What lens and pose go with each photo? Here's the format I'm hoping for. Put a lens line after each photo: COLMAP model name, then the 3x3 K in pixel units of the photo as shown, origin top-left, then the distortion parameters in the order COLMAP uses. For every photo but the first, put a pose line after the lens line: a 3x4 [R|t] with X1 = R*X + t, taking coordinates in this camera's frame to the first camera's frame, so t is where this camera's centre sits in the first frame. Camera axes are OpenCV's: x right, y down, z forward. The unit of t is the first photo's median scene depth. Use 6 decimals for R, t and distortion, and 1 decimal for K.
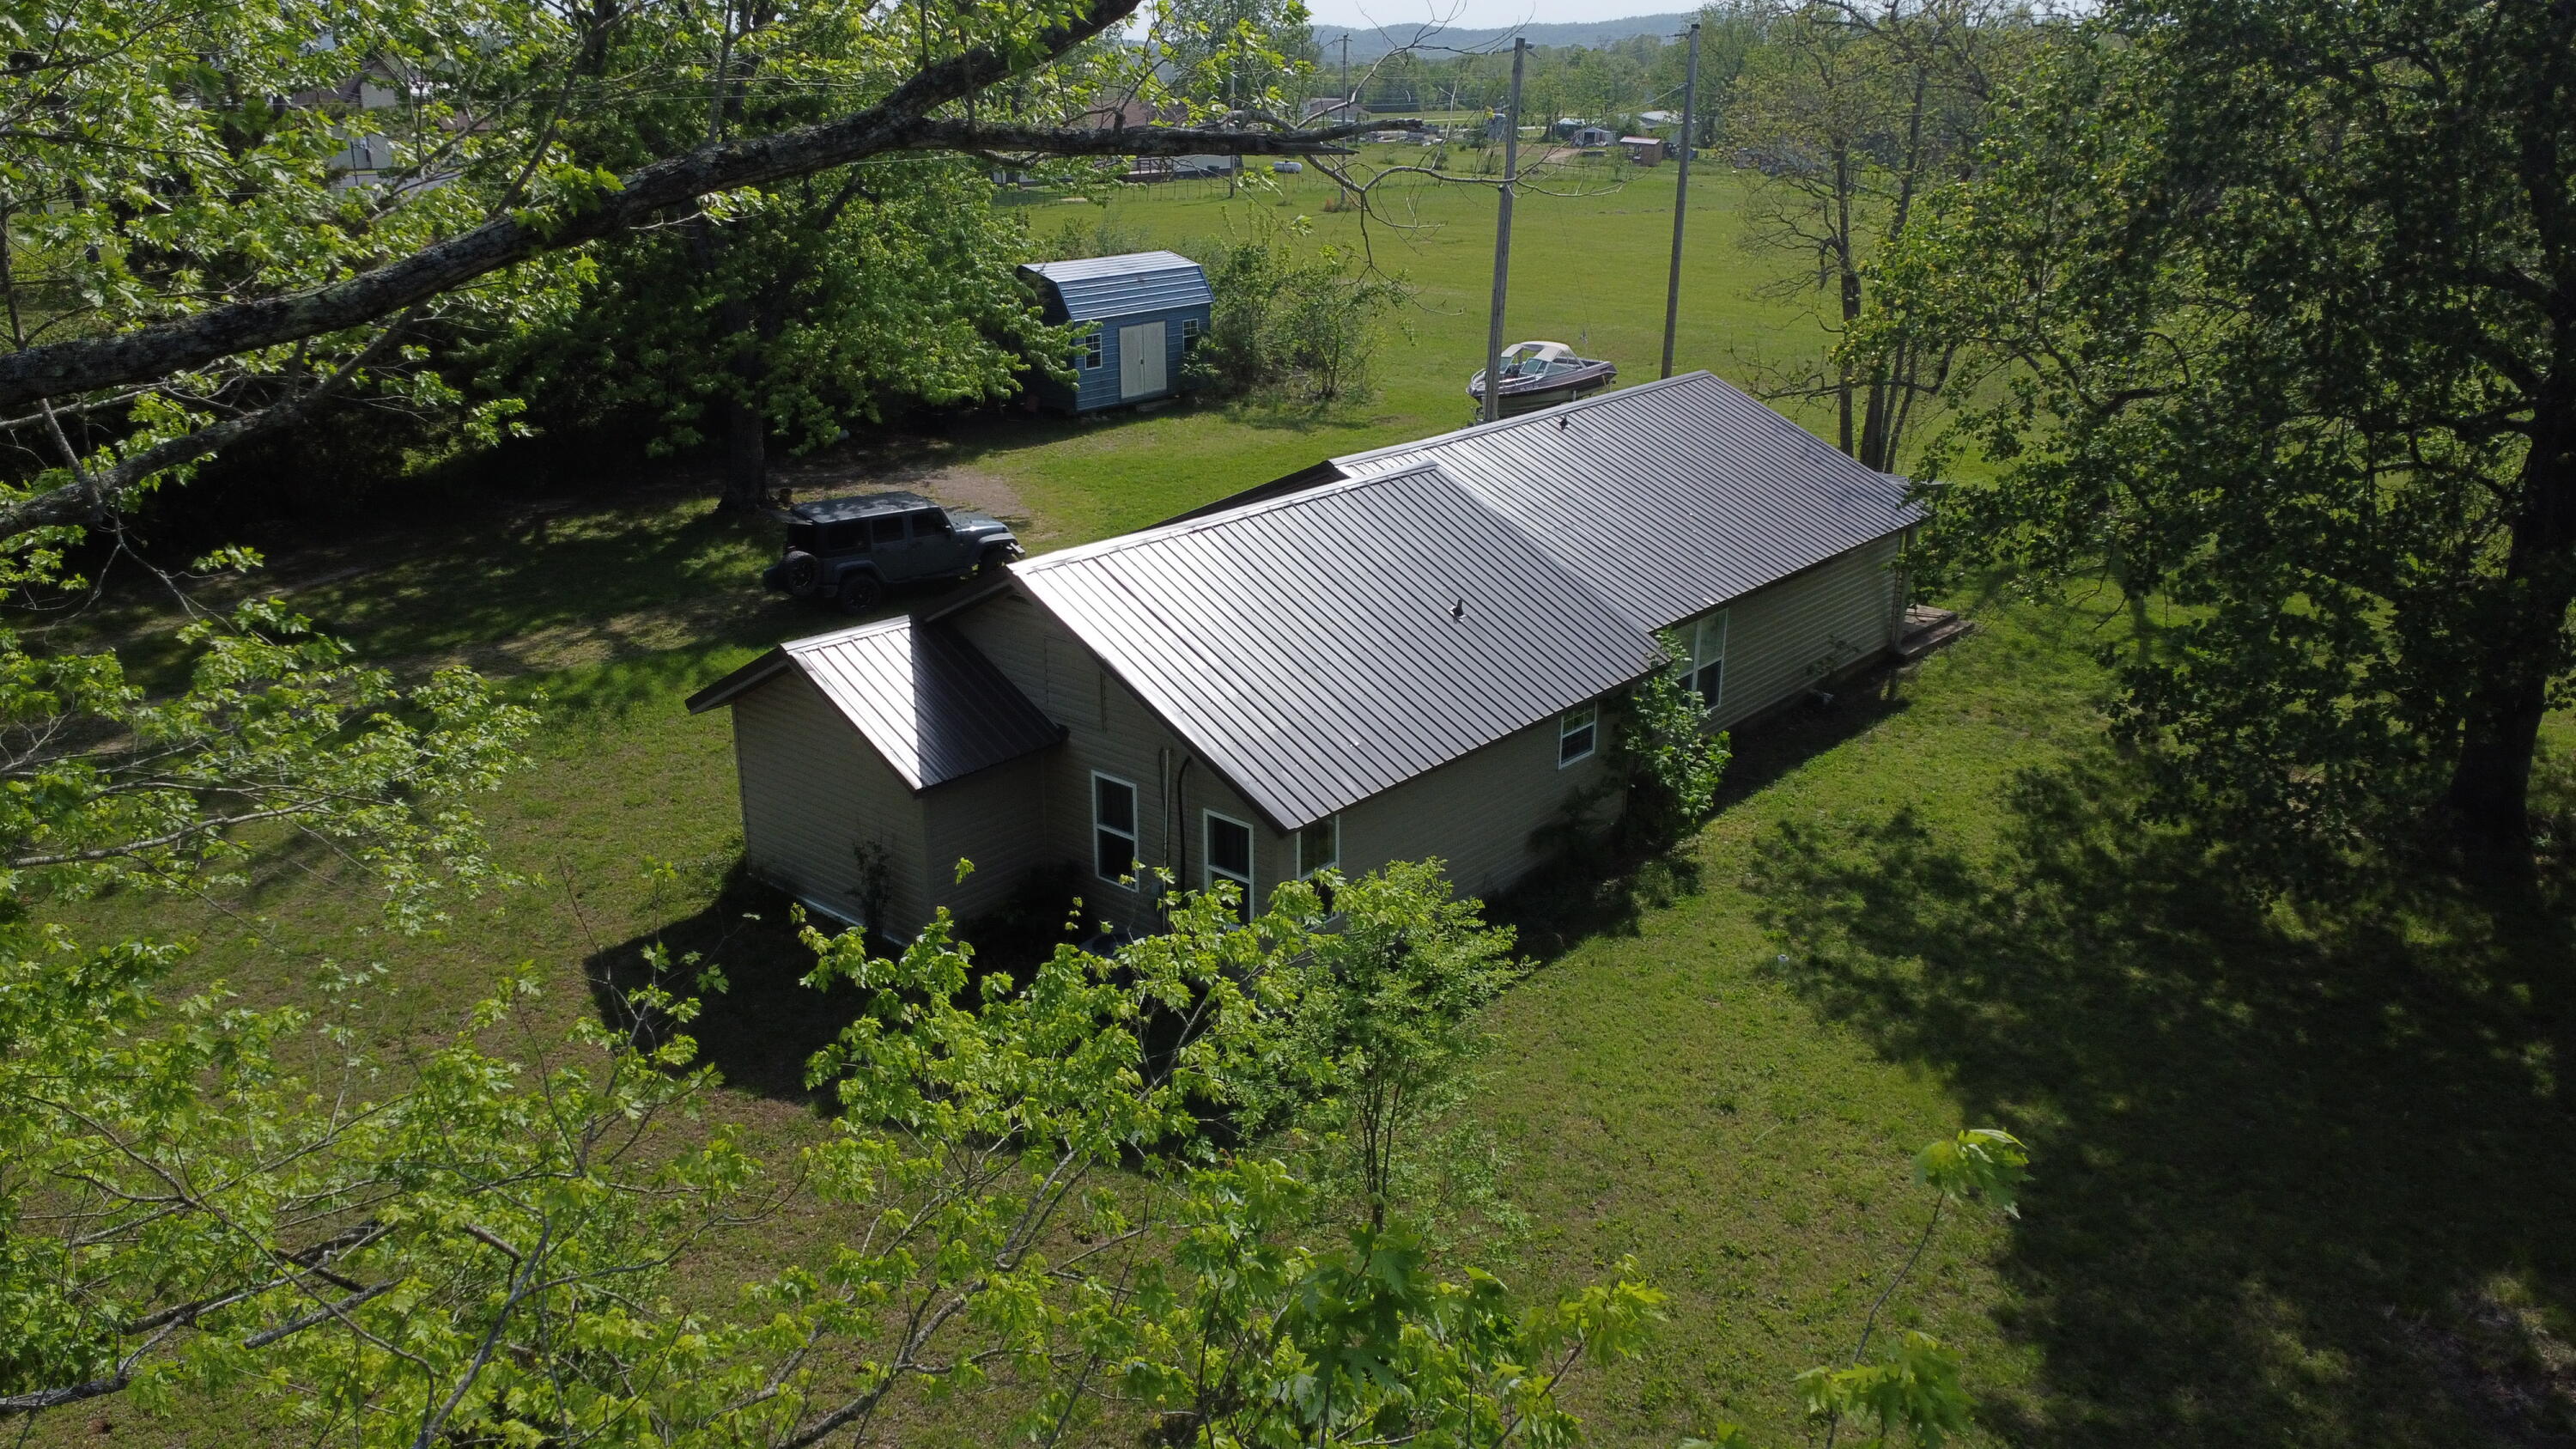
lens RADIAL K [[1899.5, 0, 1288.0], [0, 1899.5, 724.5], [0, 0, 1]] dist [-0.002223, 0.001578]
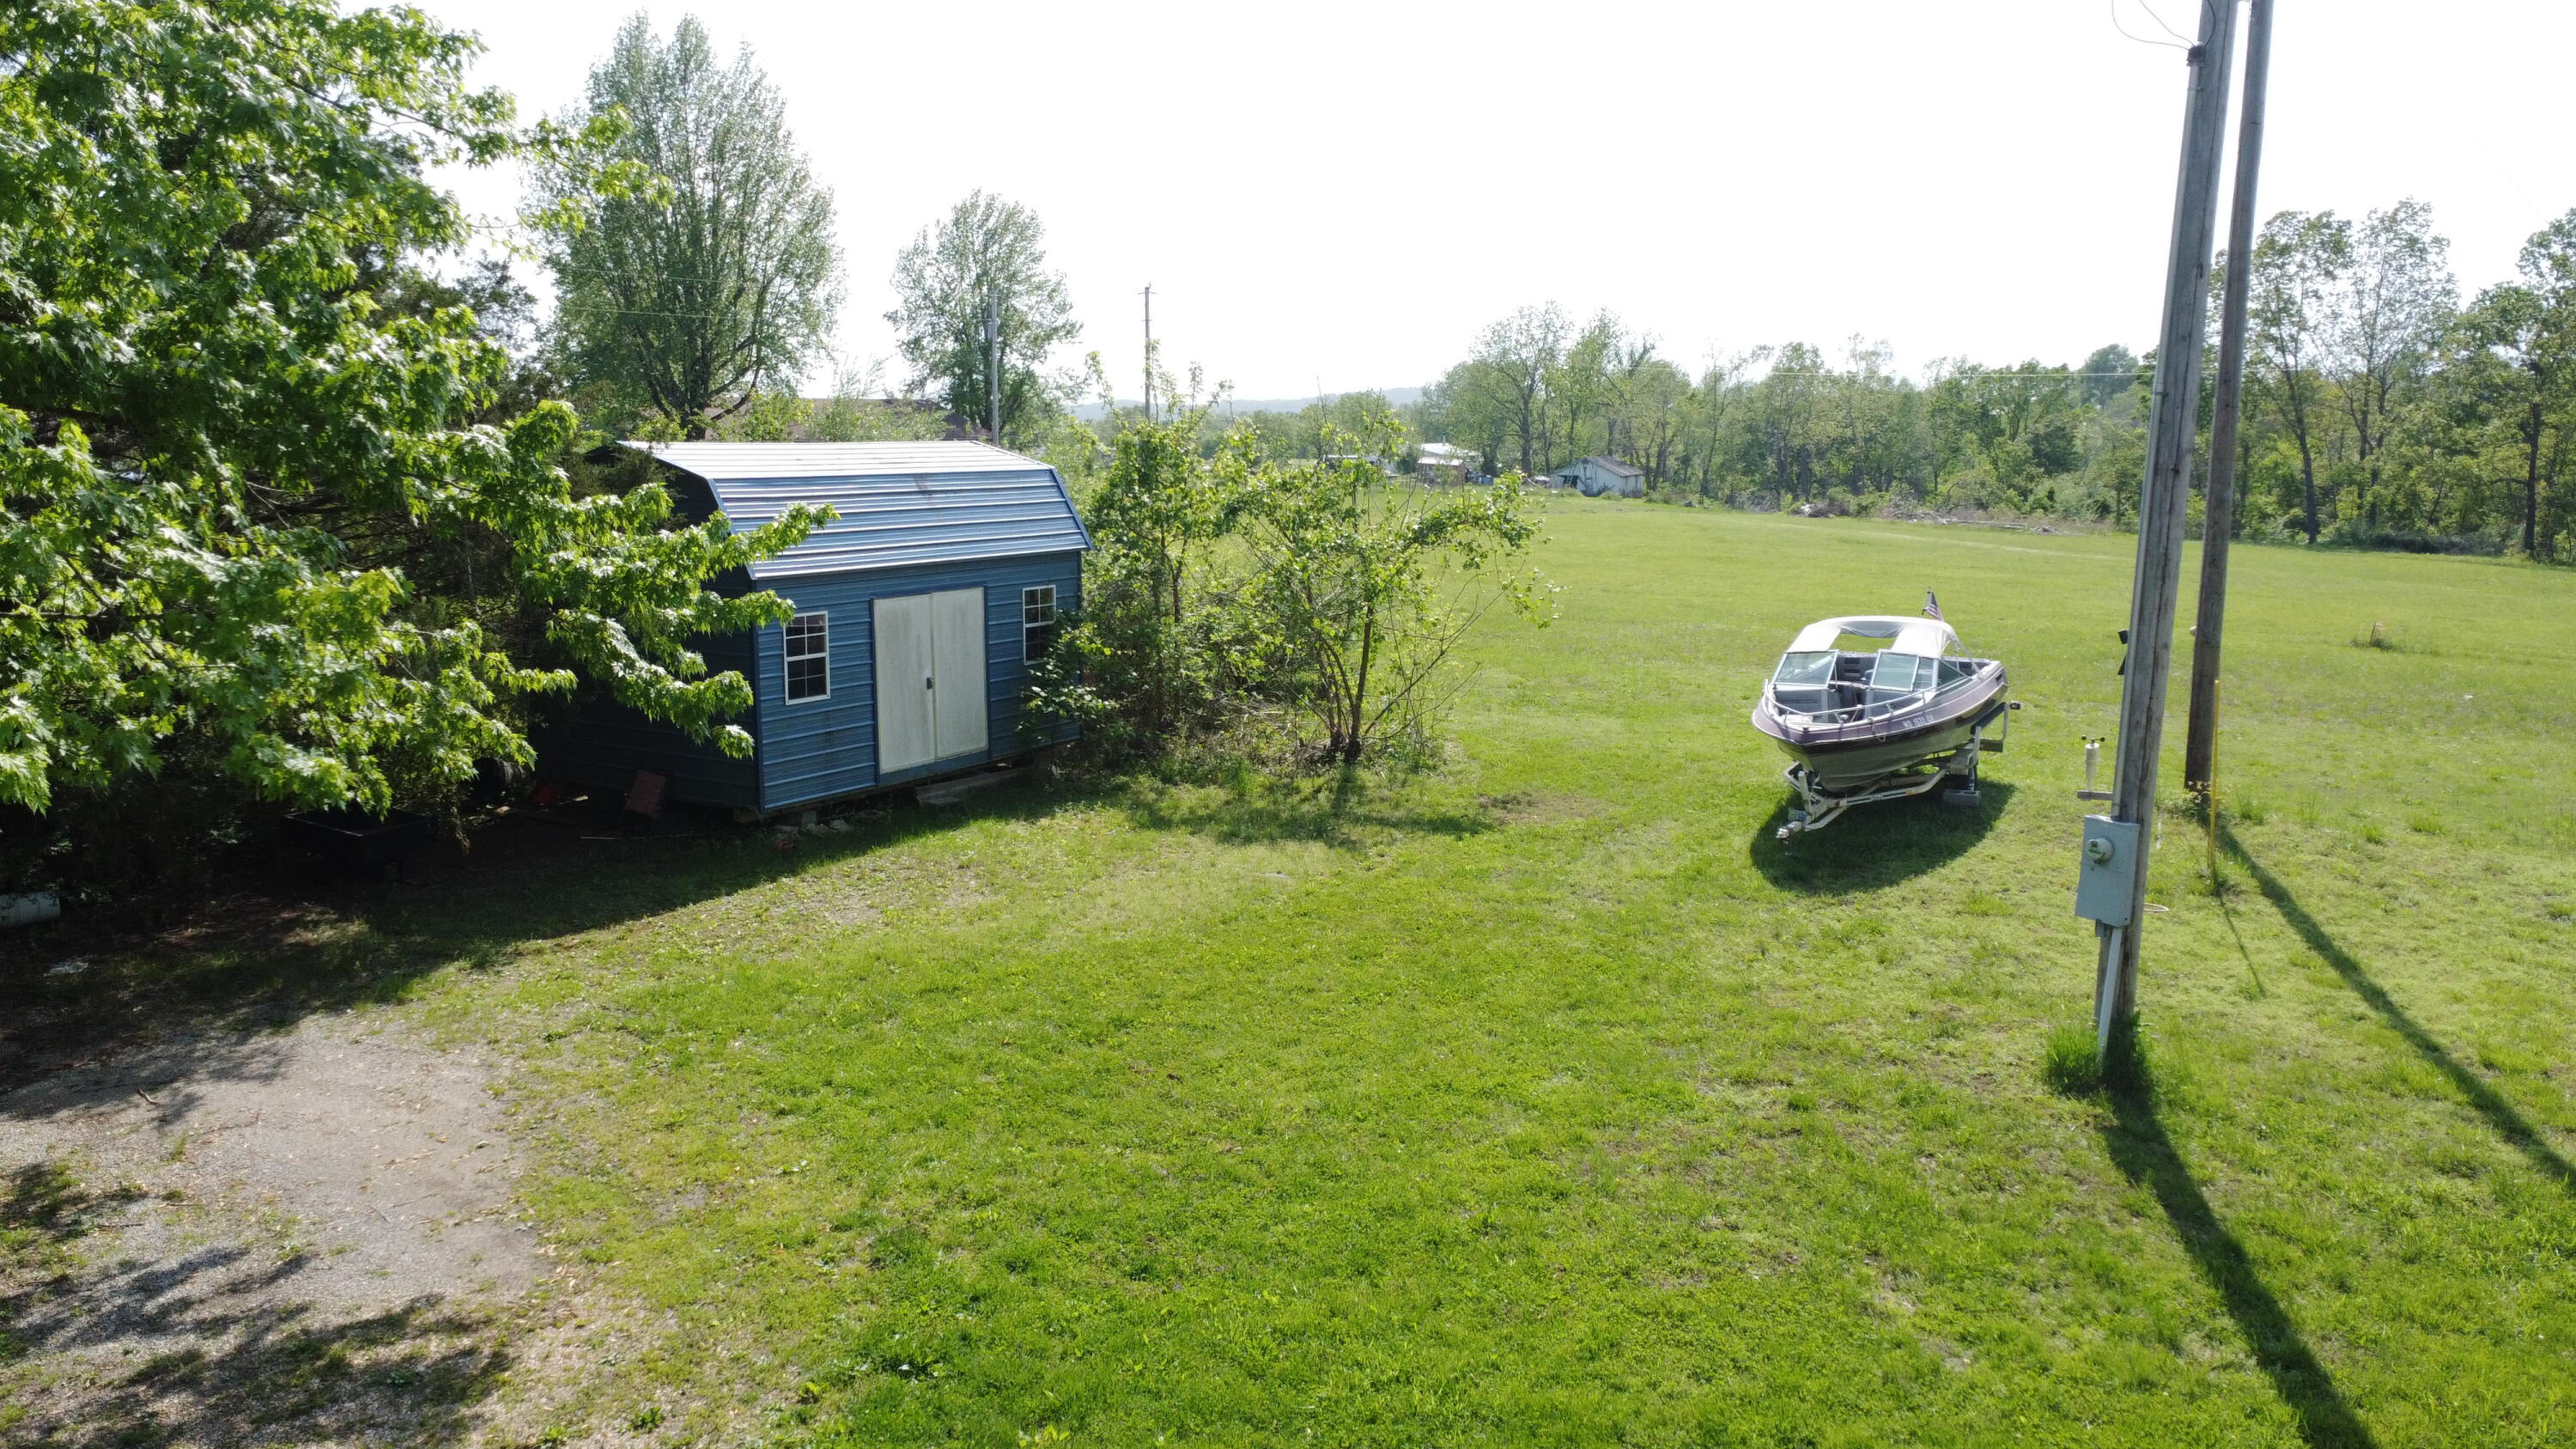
lens RADIAL K [[1899.5, 0, 1288.0], [0, 1899.5, 724.5], [0, 0, 1]] dist [-0.002223, 0.001578]
pose [[0.987724, -0.025232, 0.154159, -0.063739], [0.053196, 0.982214, -0.180071, -0.105166], [-0.146874, 0.186061, 0.971498, 0.595764]]
